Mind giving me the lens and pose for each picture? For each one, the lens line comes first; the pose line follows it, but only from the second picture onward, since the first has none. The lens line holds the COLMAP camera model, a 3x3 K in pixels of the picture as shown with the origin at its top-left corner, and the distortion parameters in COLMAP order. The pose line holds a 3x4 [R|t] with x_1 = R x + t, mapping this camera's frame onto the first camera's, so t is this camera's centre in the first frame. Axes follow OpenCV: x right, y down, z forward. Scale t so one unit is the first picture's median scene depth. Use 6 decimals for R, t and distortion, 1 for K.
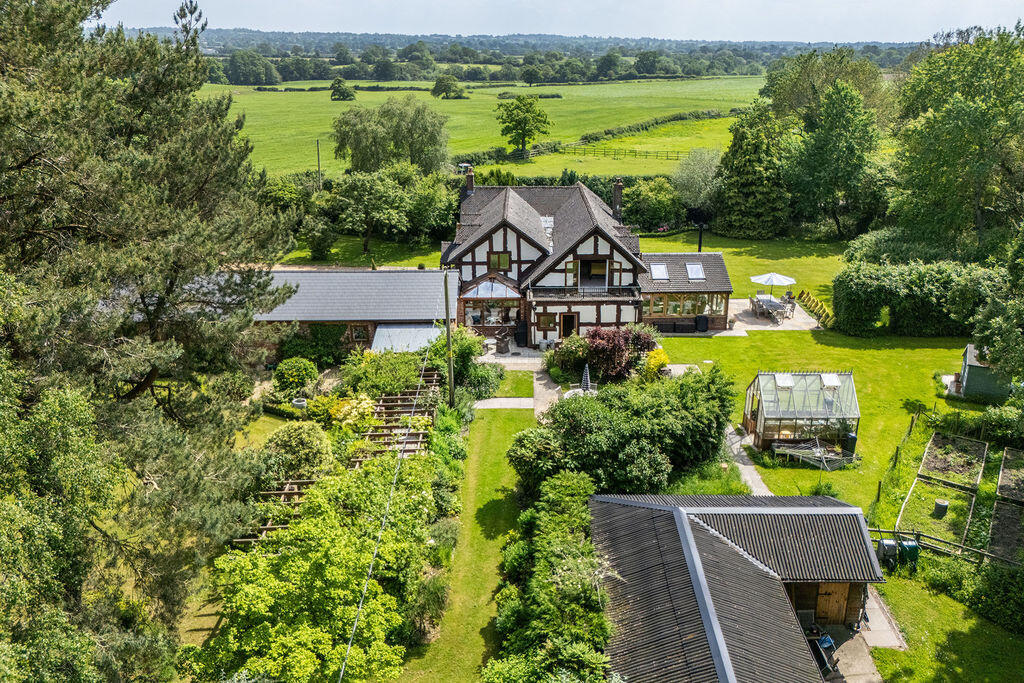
lens RADIAL K [[762.6, 0, 540.4], [0, 762.6, 319.5], [0, 0, 1]] dist [0.091092, -0.111879]
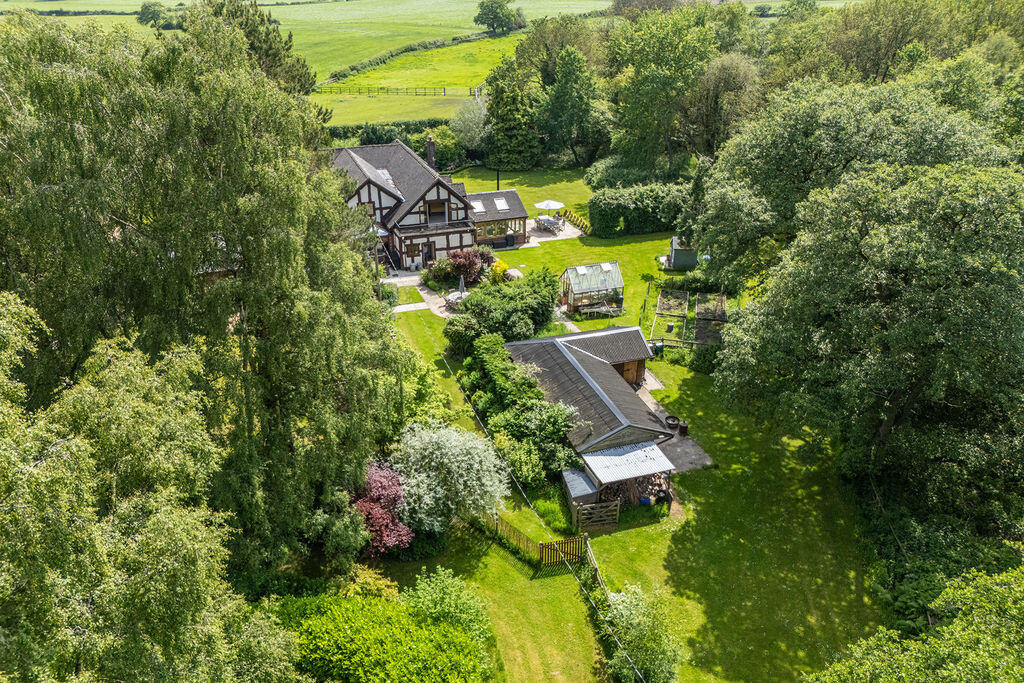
lens RADIAL K [[736.4, 0, 495.2], [0, 736.4, 341.6], [0, 0, 1]] dist [0.040313, -0.001561]
pose [[0.951081, -0.140792, 0.274995, -0.241733], [0.101011, 0.982912, 0.153882, -0.025319], [-0.291961, -0.118577, 0.949051, -0.362439]]
